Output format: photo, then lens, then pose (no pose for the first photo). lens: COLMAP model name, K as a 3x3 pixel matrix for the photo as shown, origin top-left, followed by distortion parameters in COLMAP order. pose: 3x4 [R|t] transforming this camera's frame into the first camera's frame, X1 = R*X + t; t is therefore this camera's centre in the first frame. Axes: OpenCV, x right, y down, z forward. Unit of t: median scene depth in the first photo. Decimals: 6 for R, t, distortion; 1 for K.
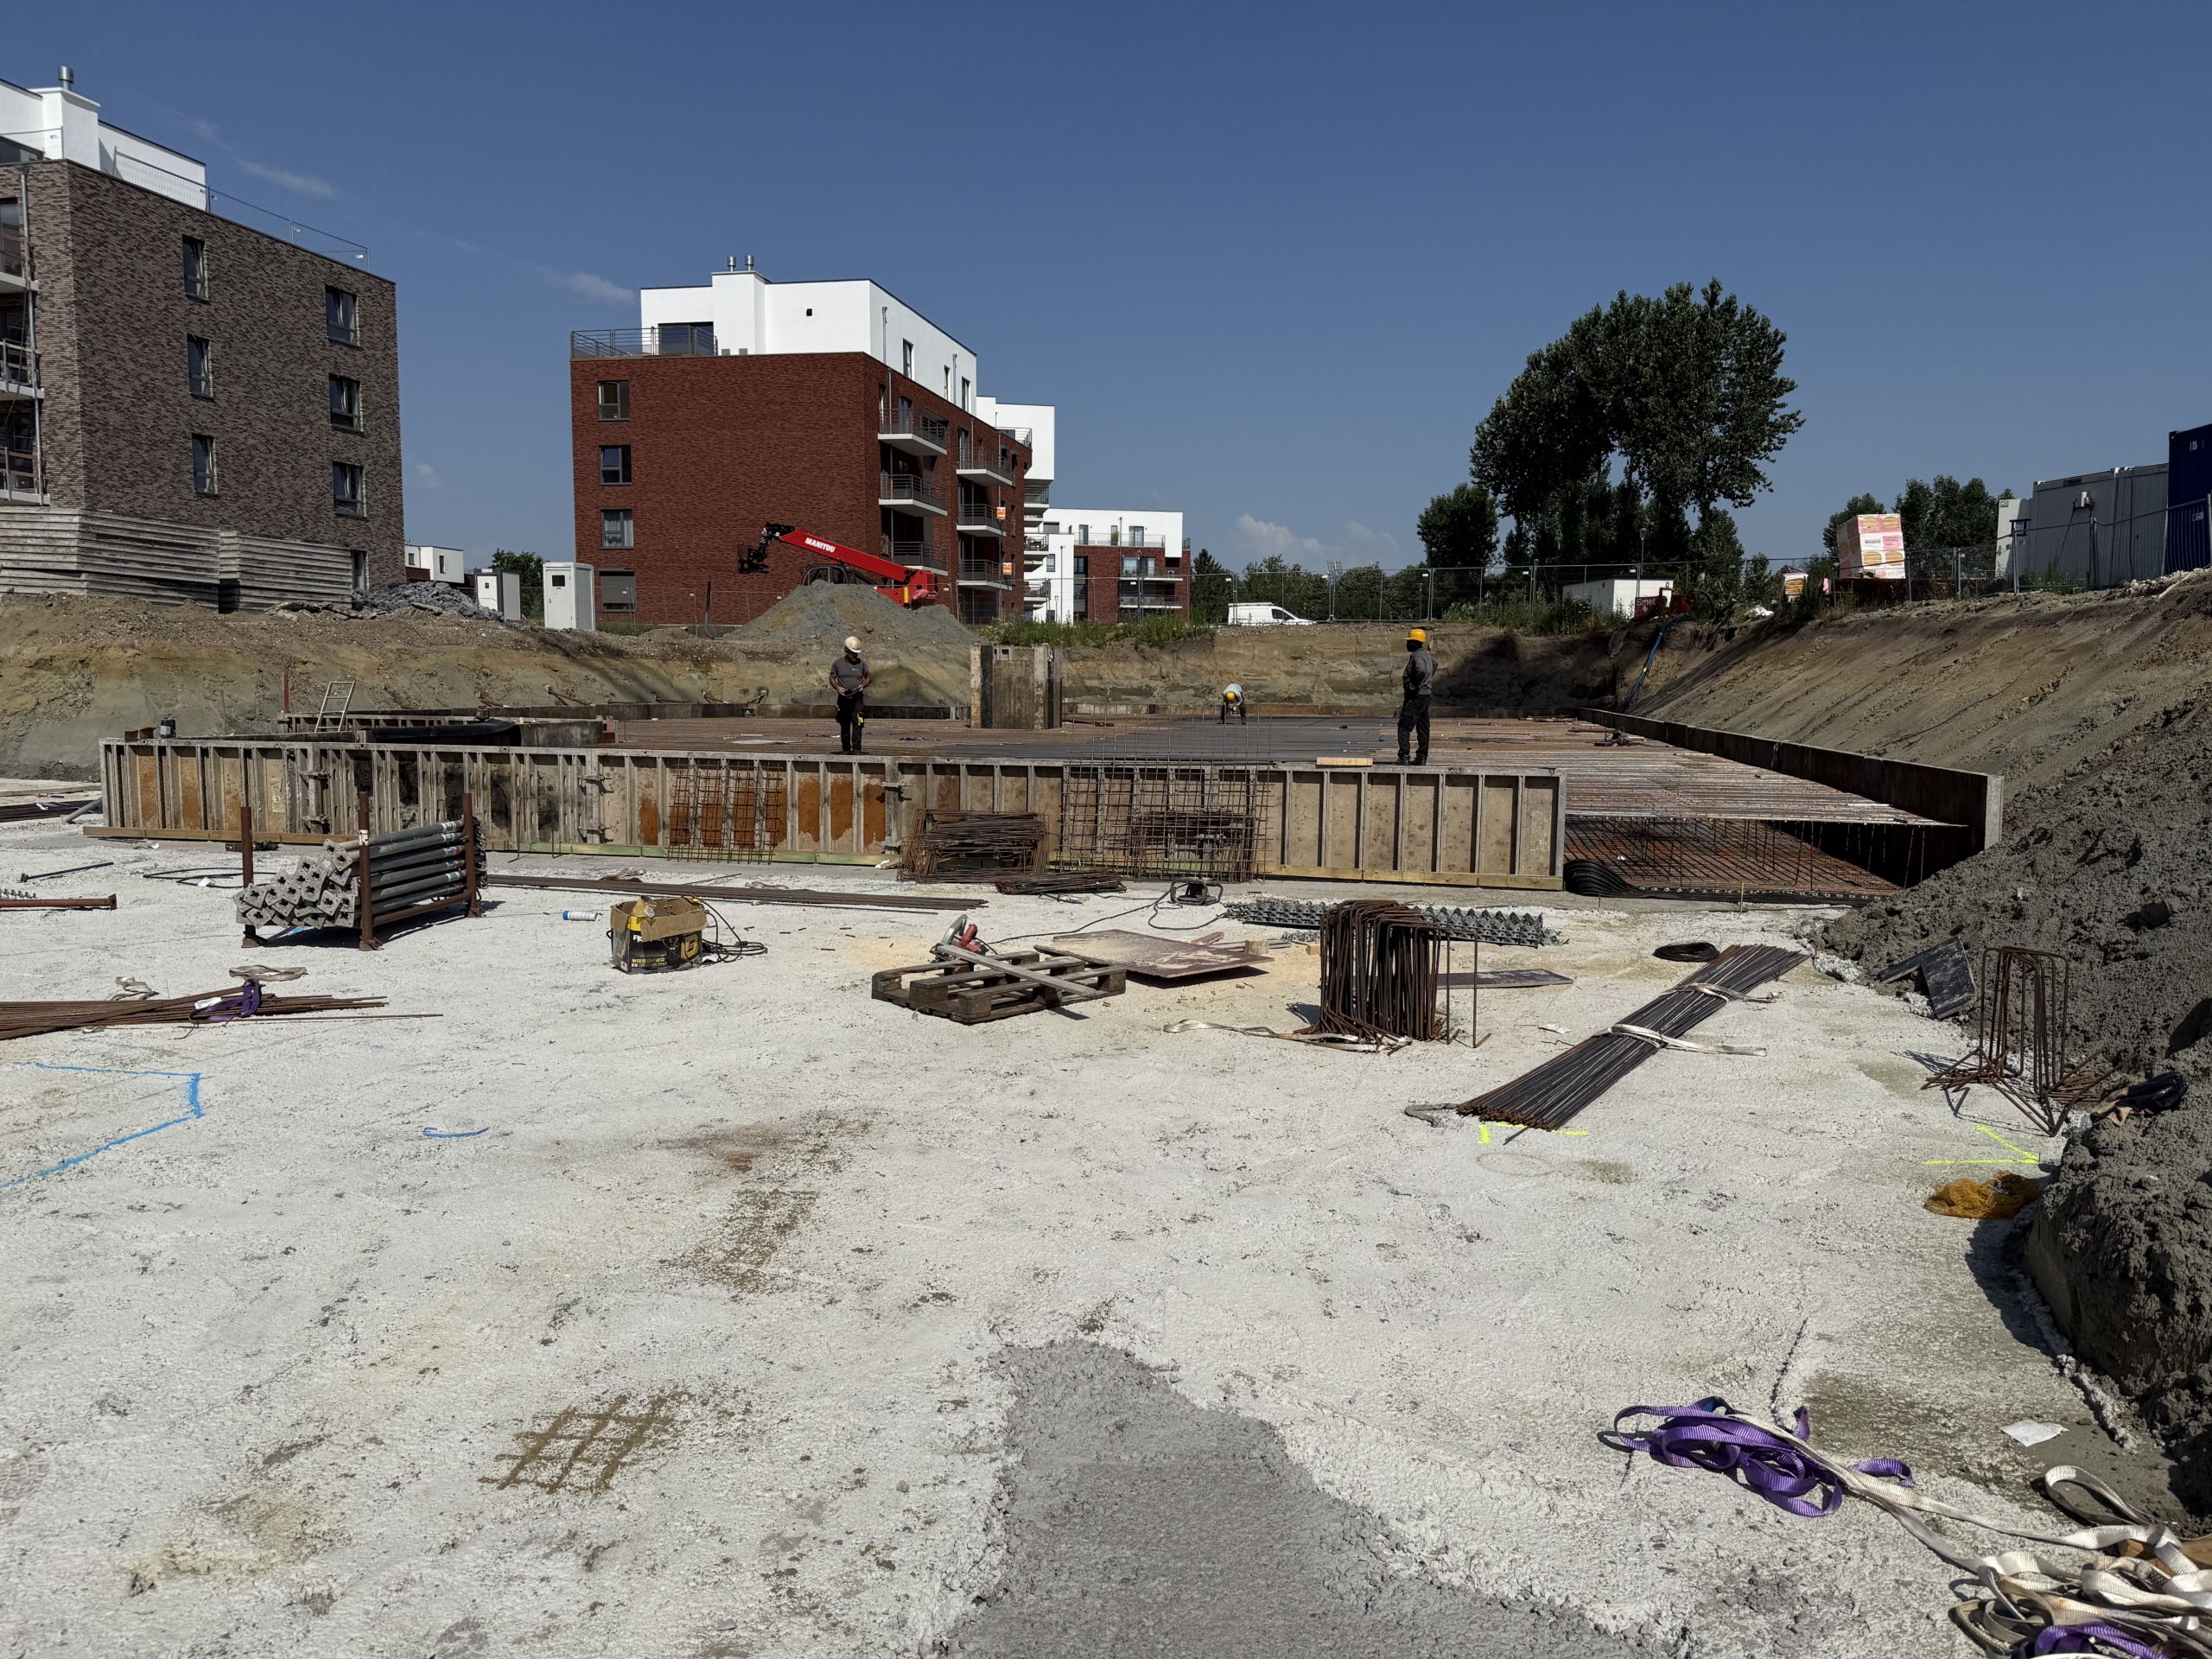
lens RADIAL K [[1535.1, 0, 1113.0], [0, 1535.1, 864.1], [0, 0, 1]] dist [0.084495, -0.107379]
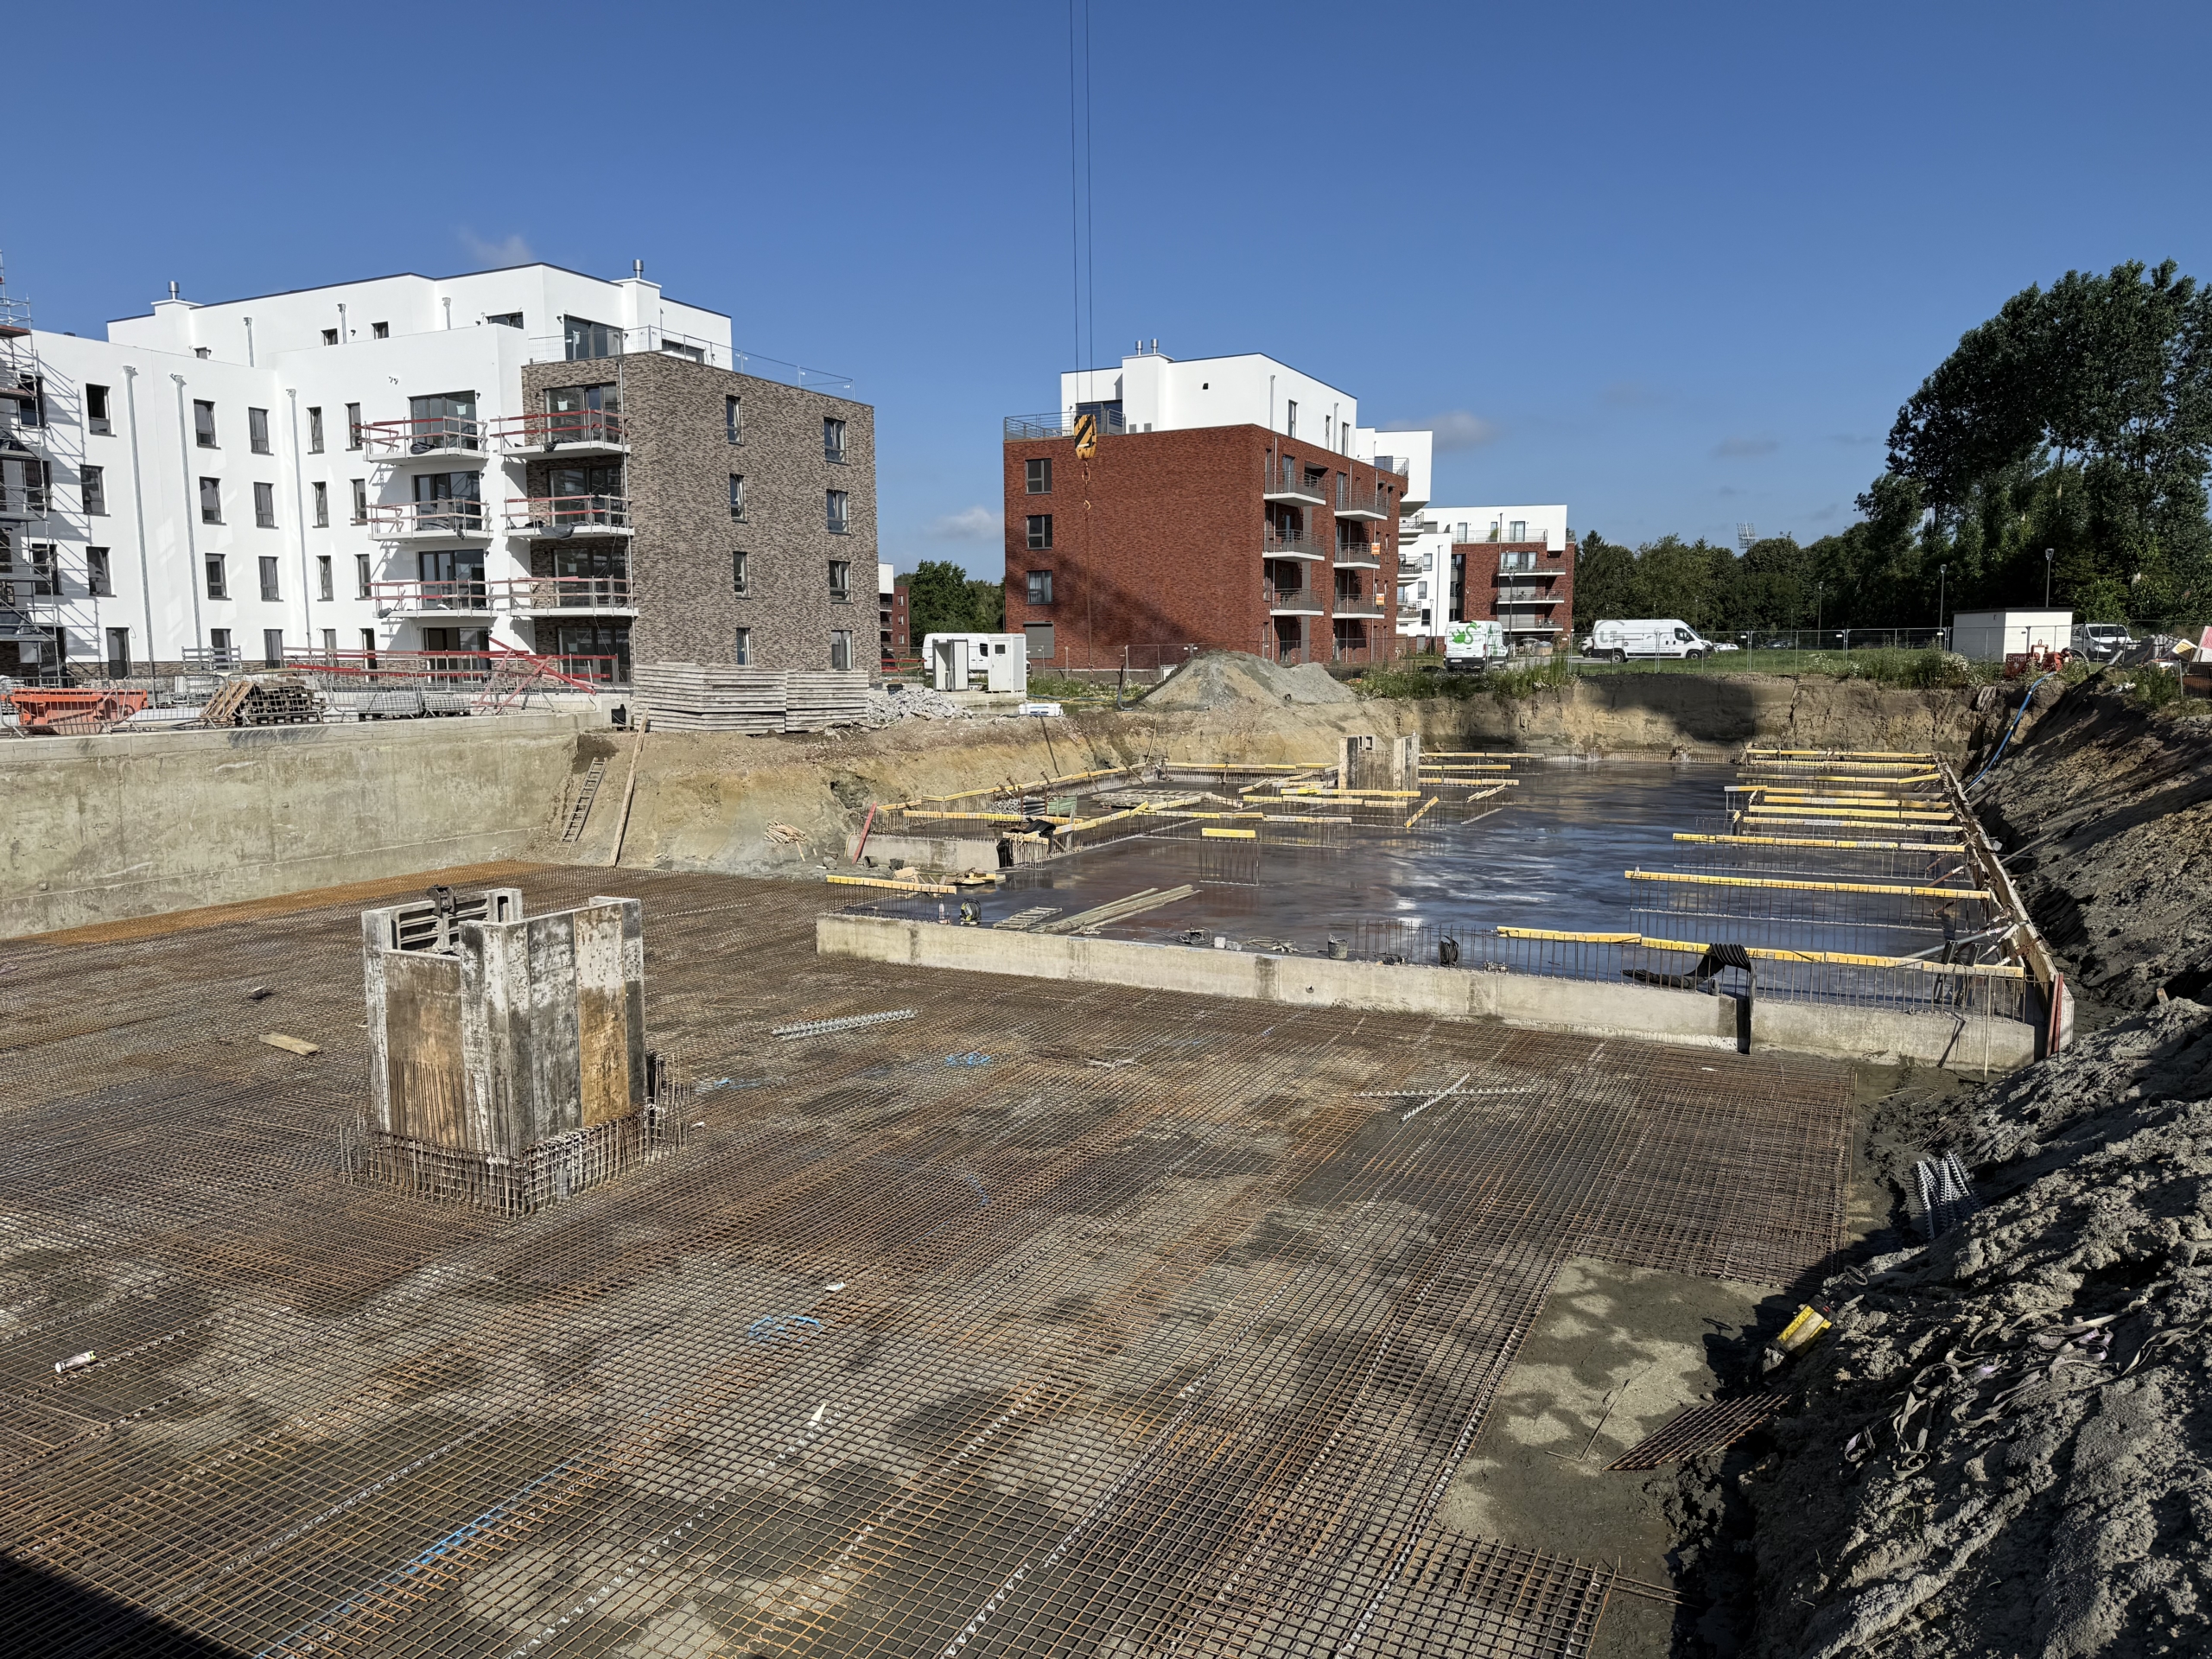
lens RADIAL K [[1535.1, 0, 1095.0], [0, 1535.1, 840.2], [0, 0, 1]] dist [0.084495, -0.107379]
pose [[0.968062, 0.016204, -0.250187, 0.014491], [-0.015097, 0.999866, 0.006346, -0.043781], [0.250256, -0.002366, 0.968177, -0.128359]]
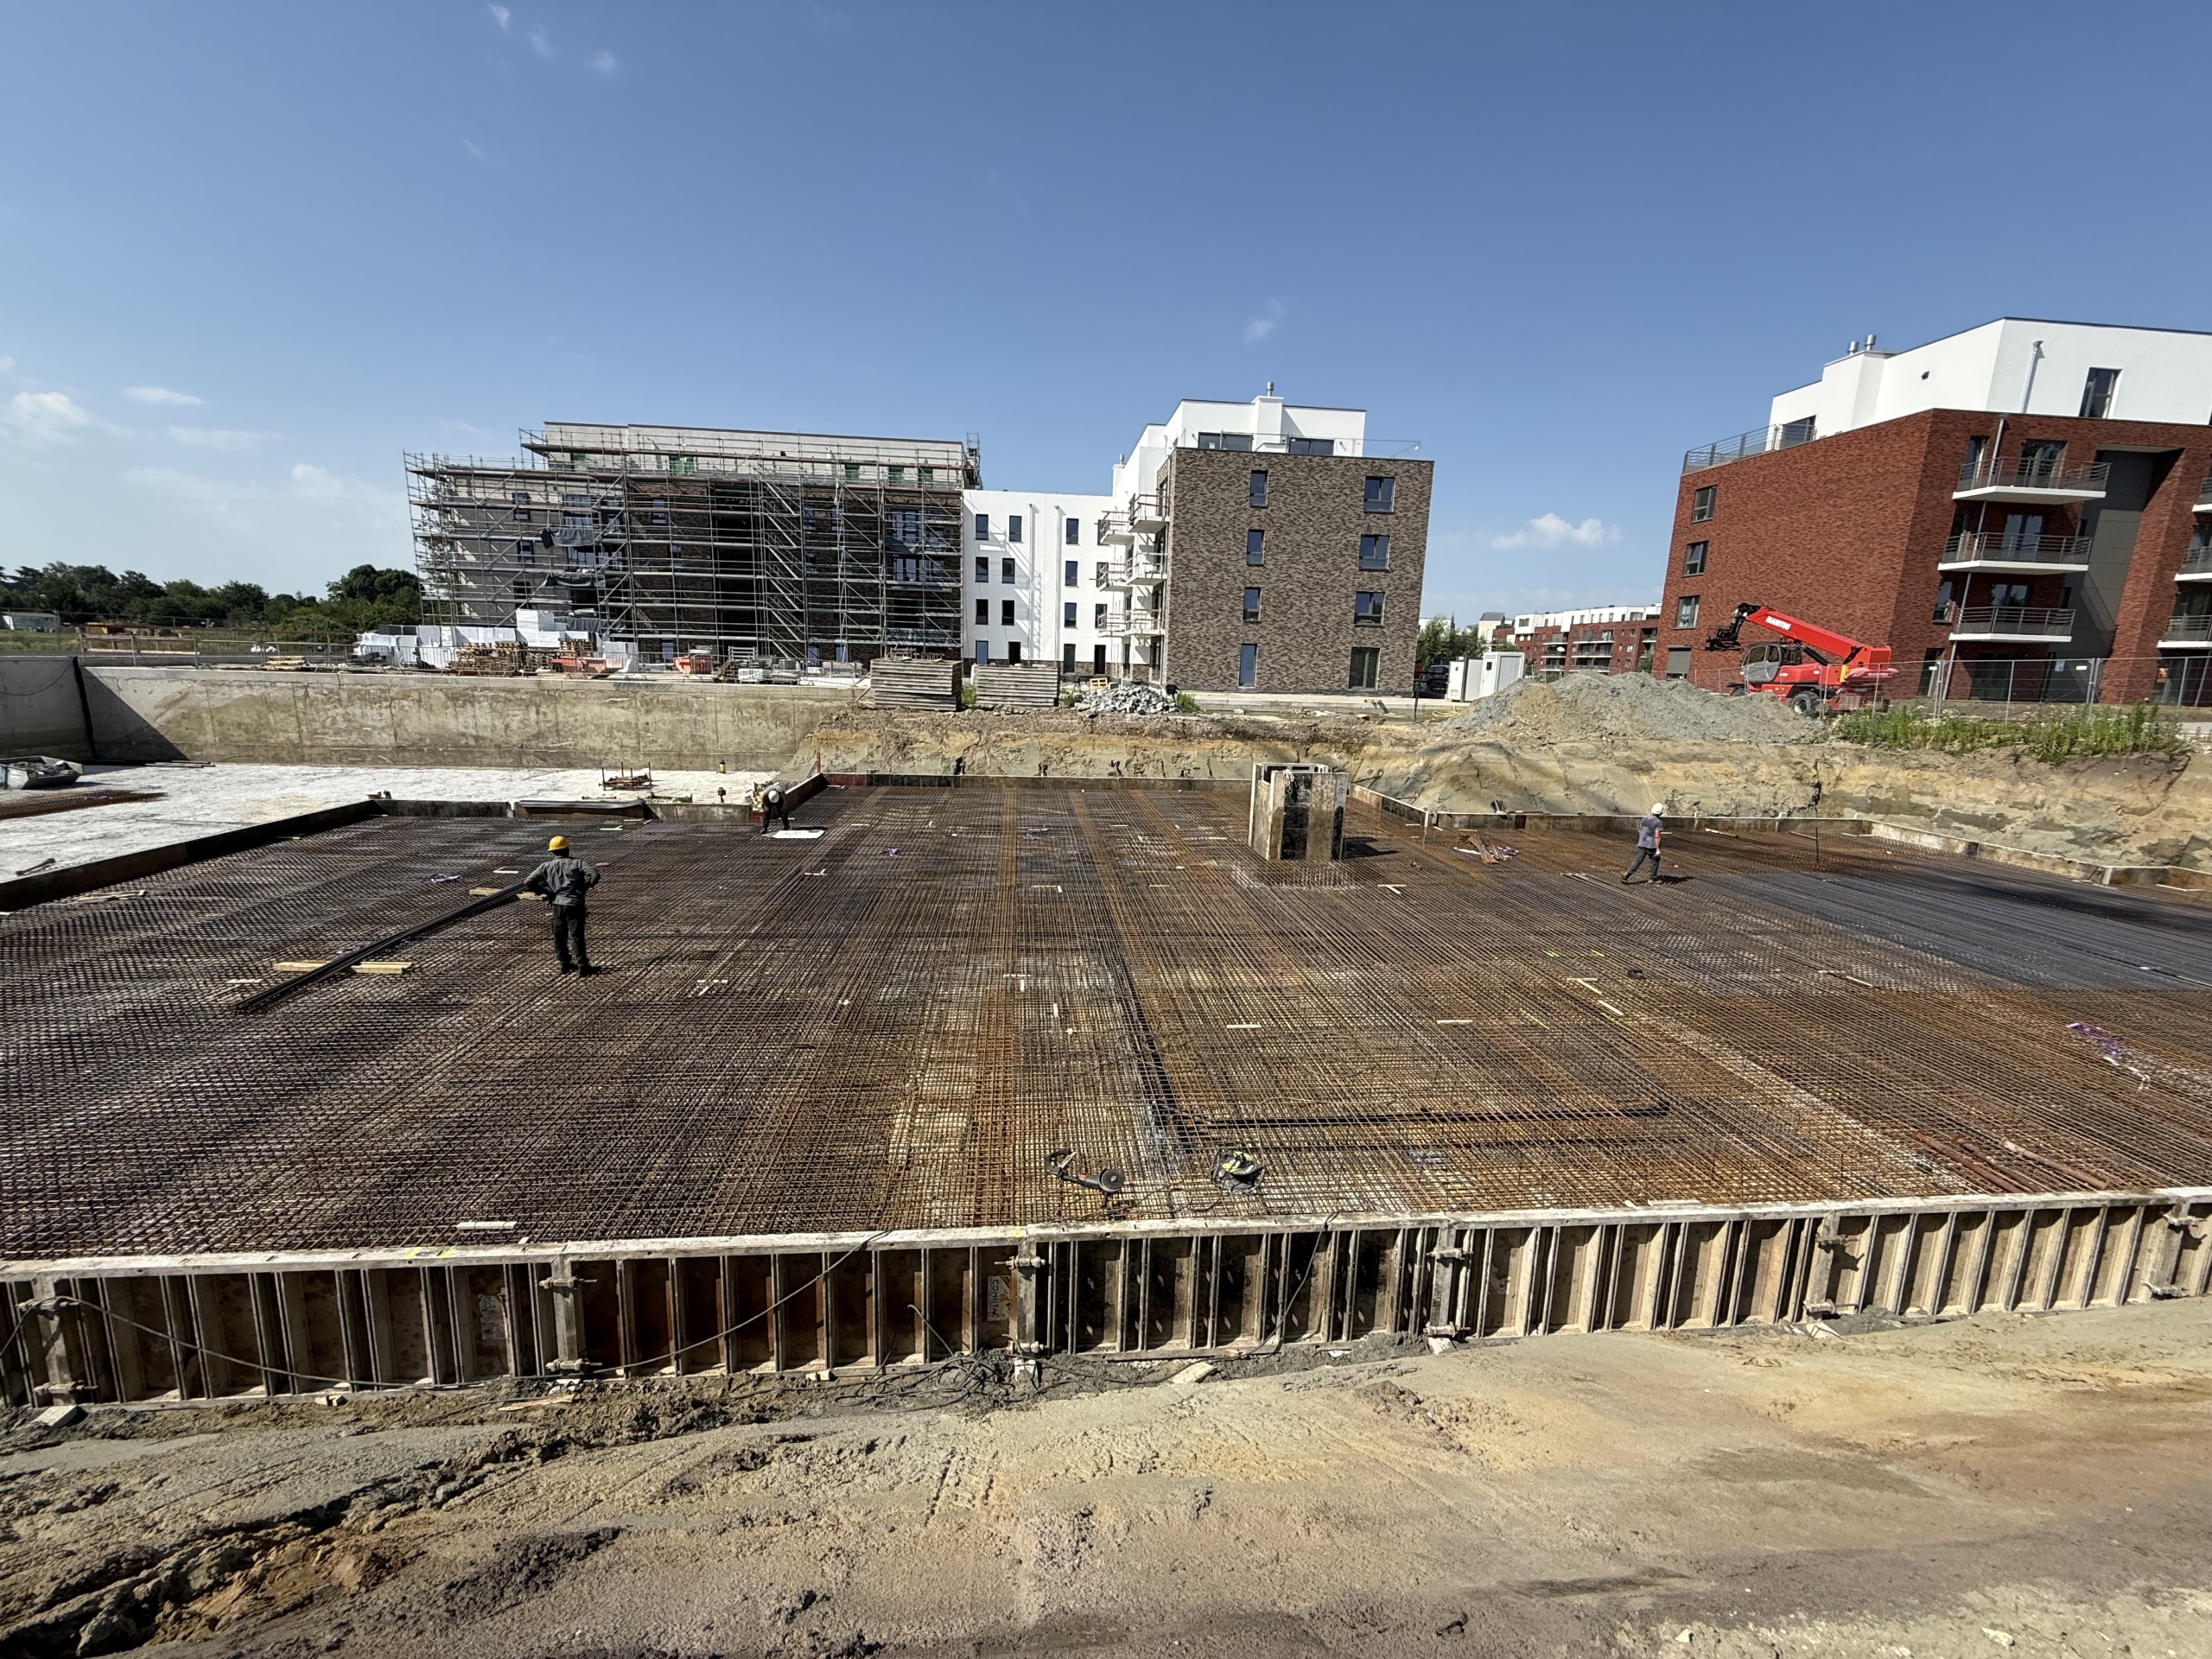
lens RADIAL K [[877.9, 0, 1105.6], [0, 877.9, 836.6], [0, 0, 1]] dist [-0.001857, -0.000017]
pose [[0.301646, 0.188598, -0.934580, 0.280115], [-0.138523, 0.978508, 0.152753, -0.110330], [0.943303, 0.083383, 0.321288, 0.469815]]
